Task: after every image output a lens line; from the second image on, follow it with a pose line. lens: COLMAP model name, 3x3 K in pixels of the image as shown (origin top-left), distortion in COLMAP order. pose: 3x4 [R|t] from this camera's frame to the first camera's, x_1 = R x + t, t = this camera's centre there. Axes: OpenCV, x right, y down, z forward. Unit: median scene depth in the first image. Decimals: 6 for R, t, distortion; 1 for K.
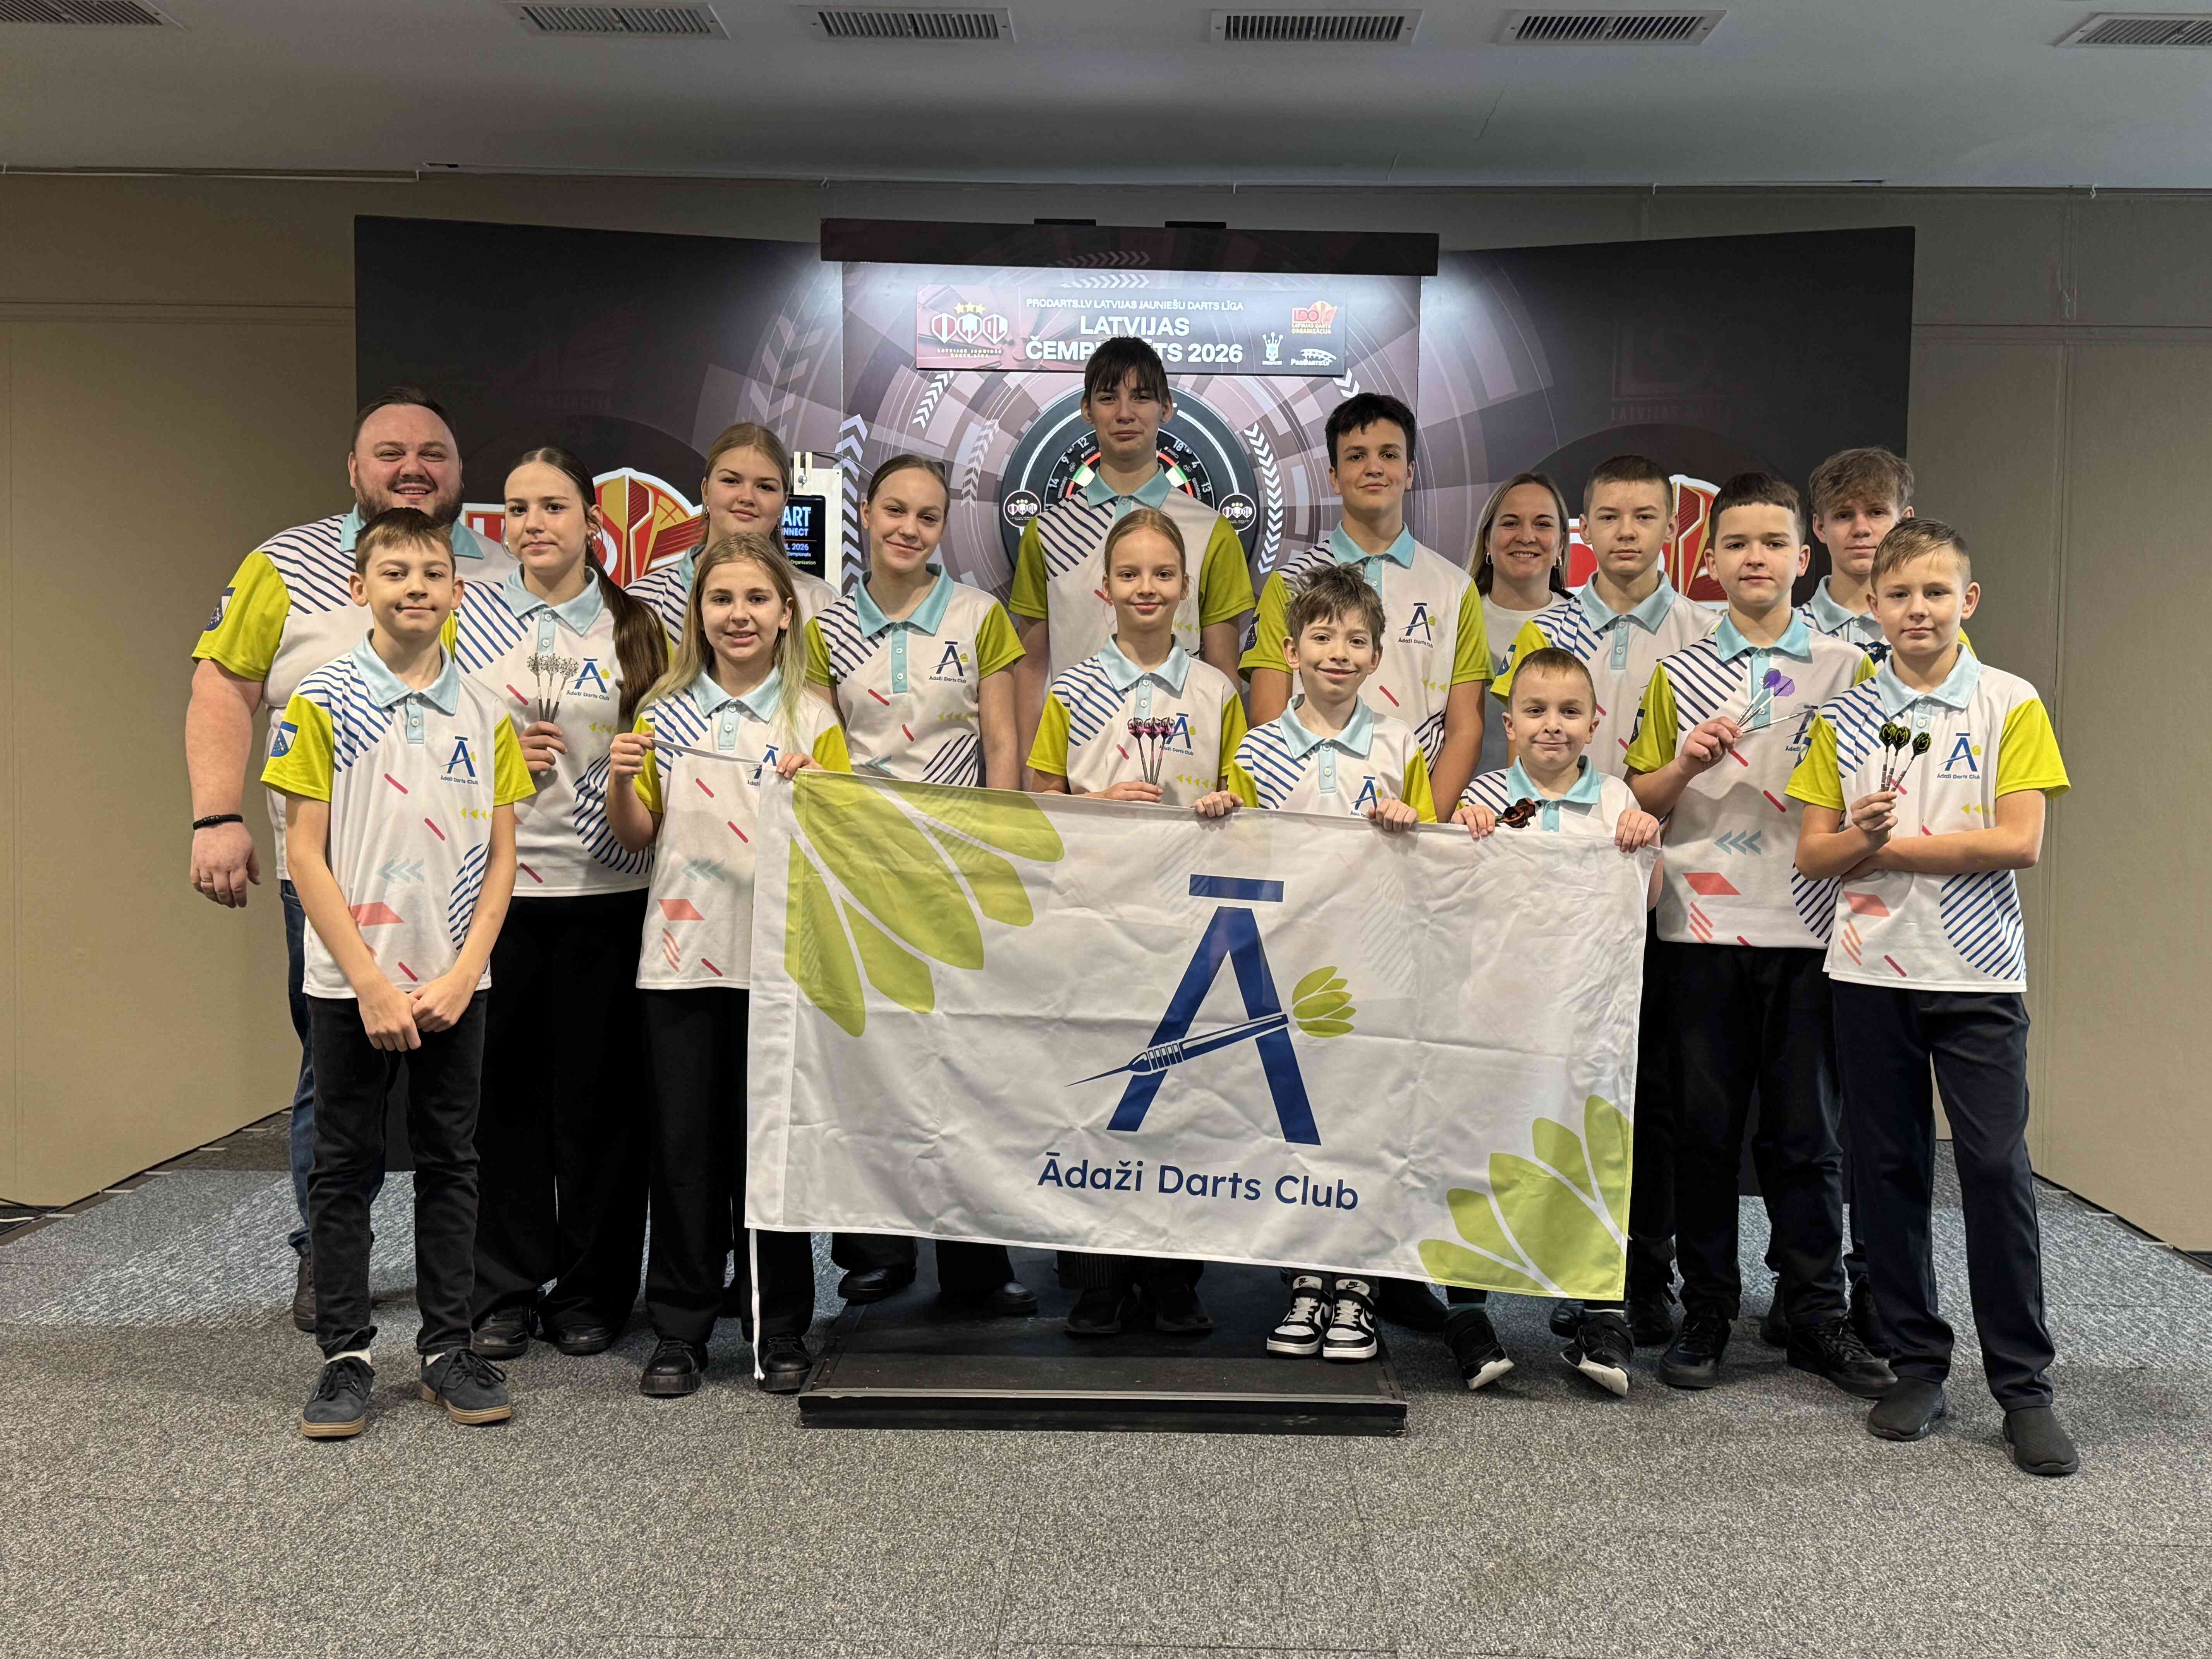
lens RADIAL K [[2460.8, 0, 1112.2], [0, 2460.8, 832.7], [0, 0, 1]] dist [0.134036, 0.000000]
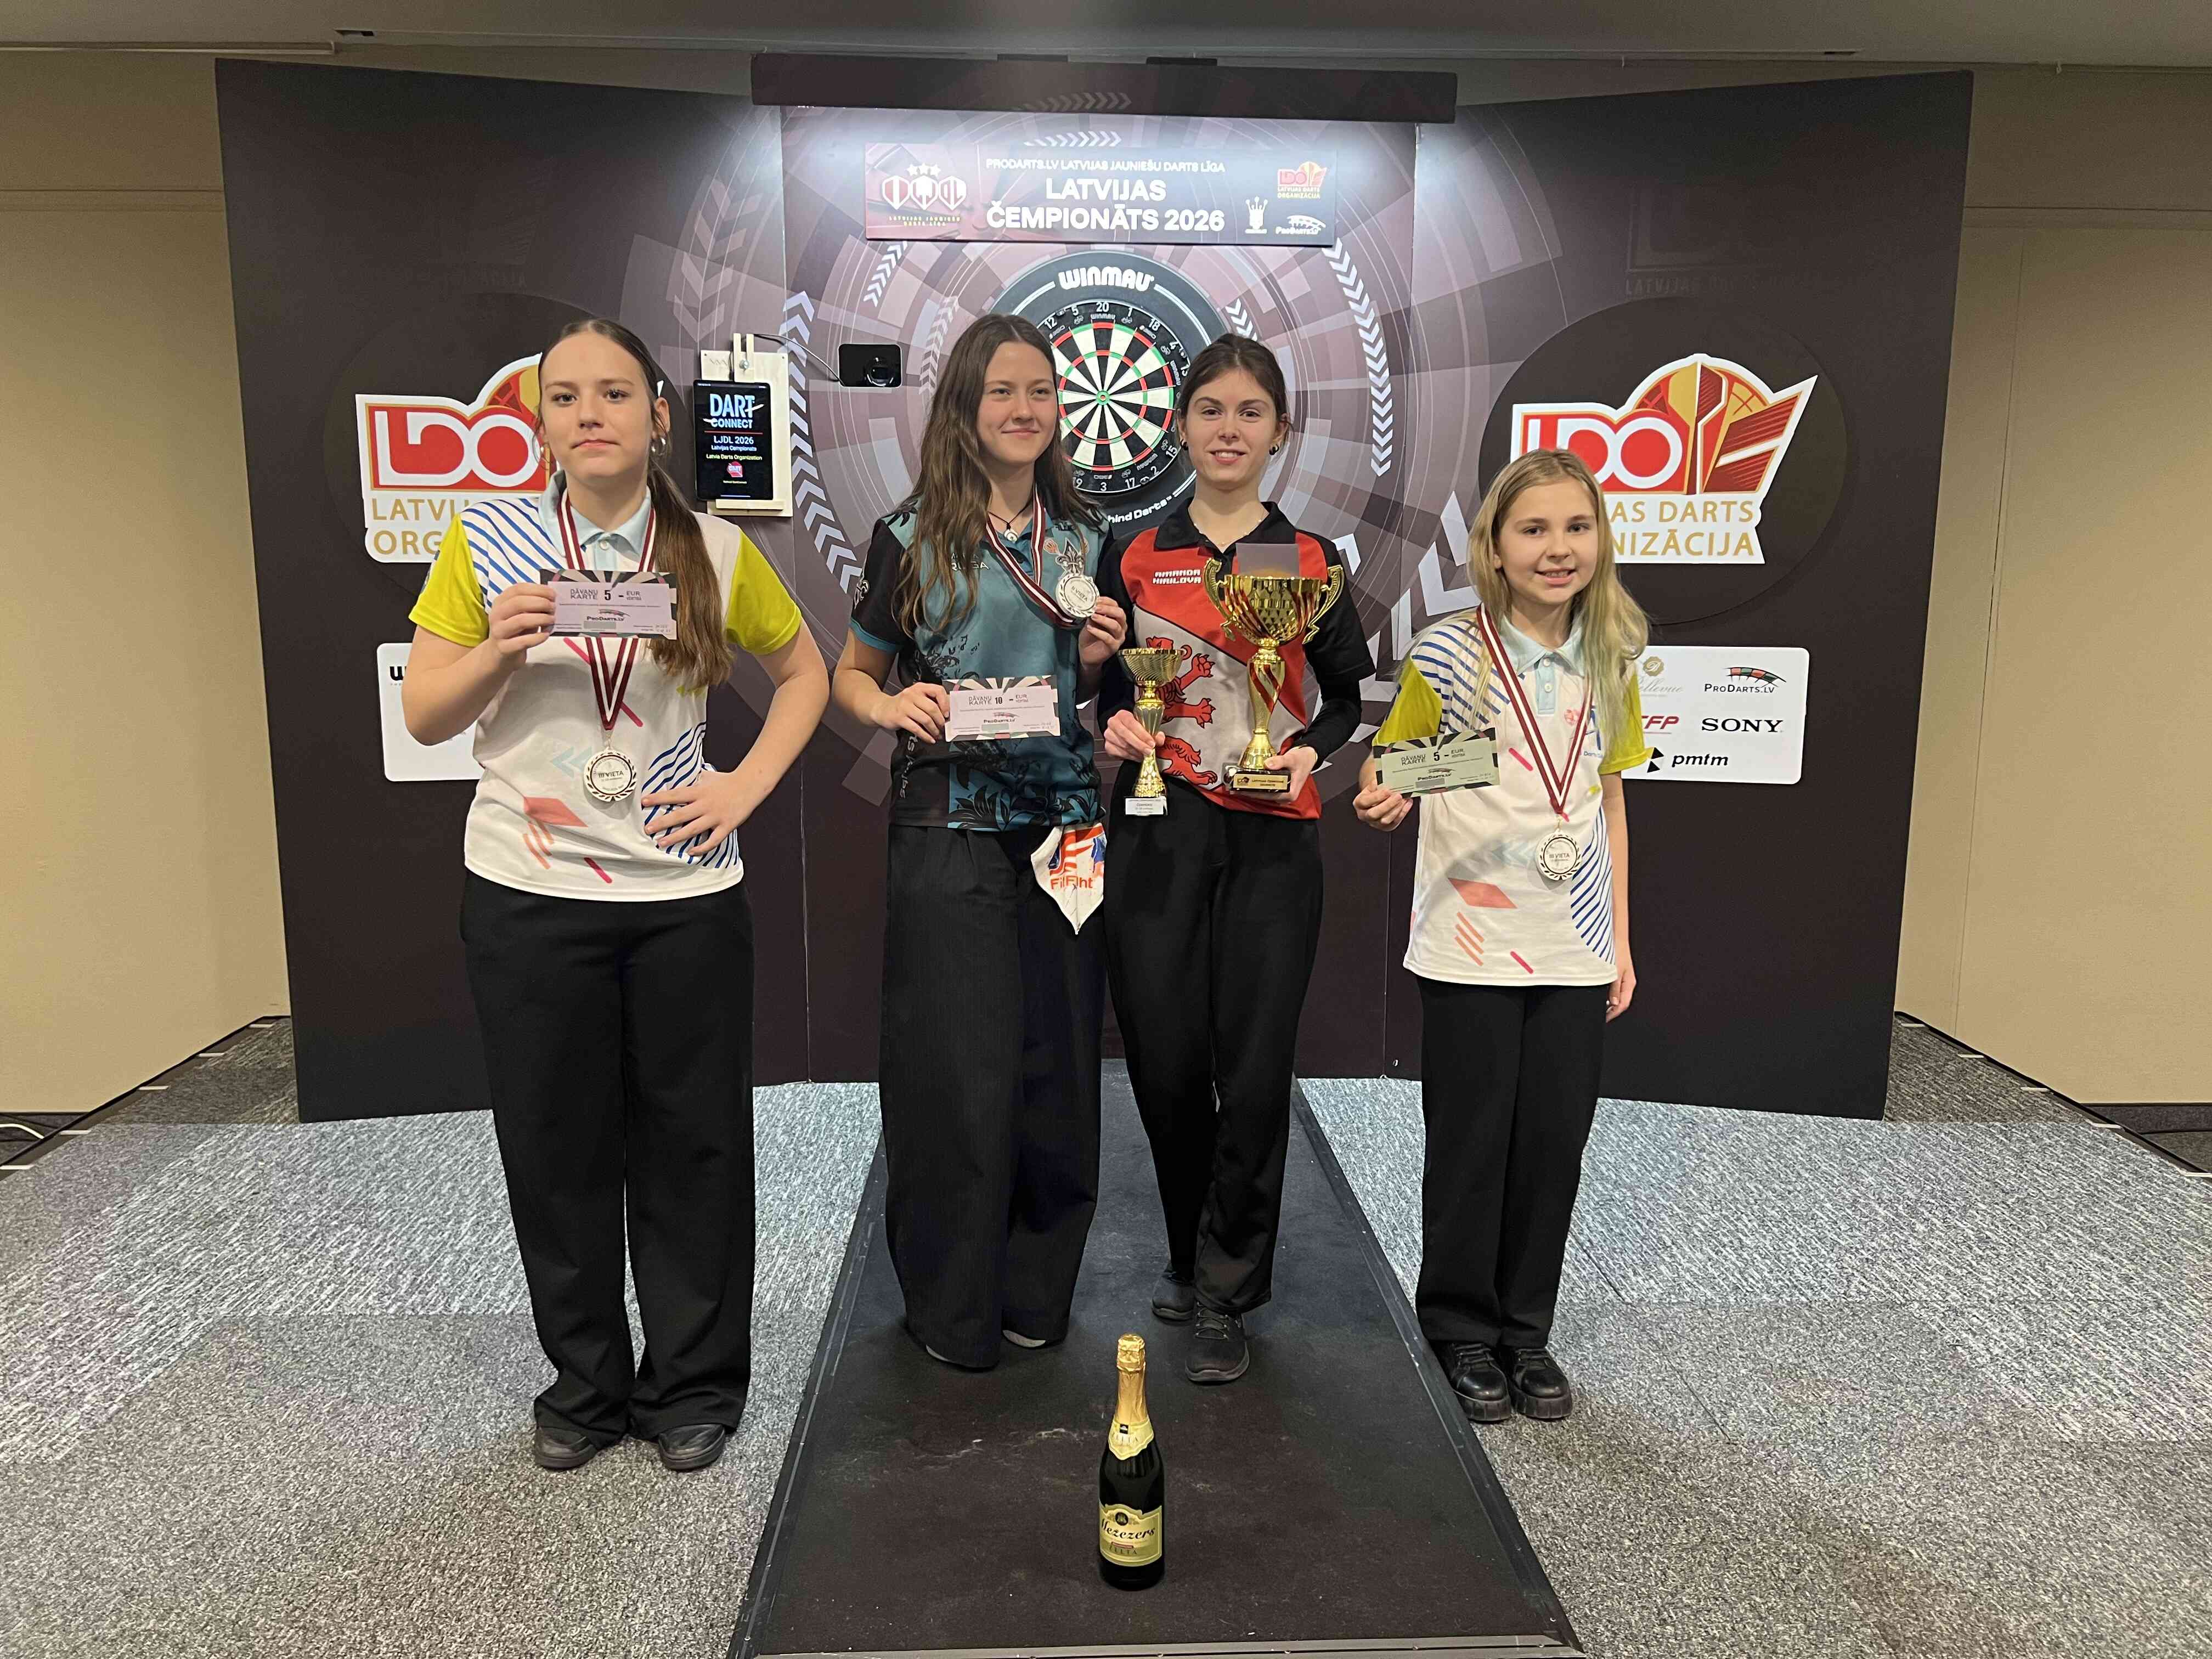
lens RADIAL K [[1721.3, 0, 1105.6], [0, 1721.3, 844.1], [0, 0, 1]] dist [0.046571, -0.052031]
pose [[0.998689, -0.019131, 0.047482, -0.025790], [0.013655, 0.993494, 0.113064, -0.037568], [-0.049336, -0.112268, 0.992452, 0.340581]]
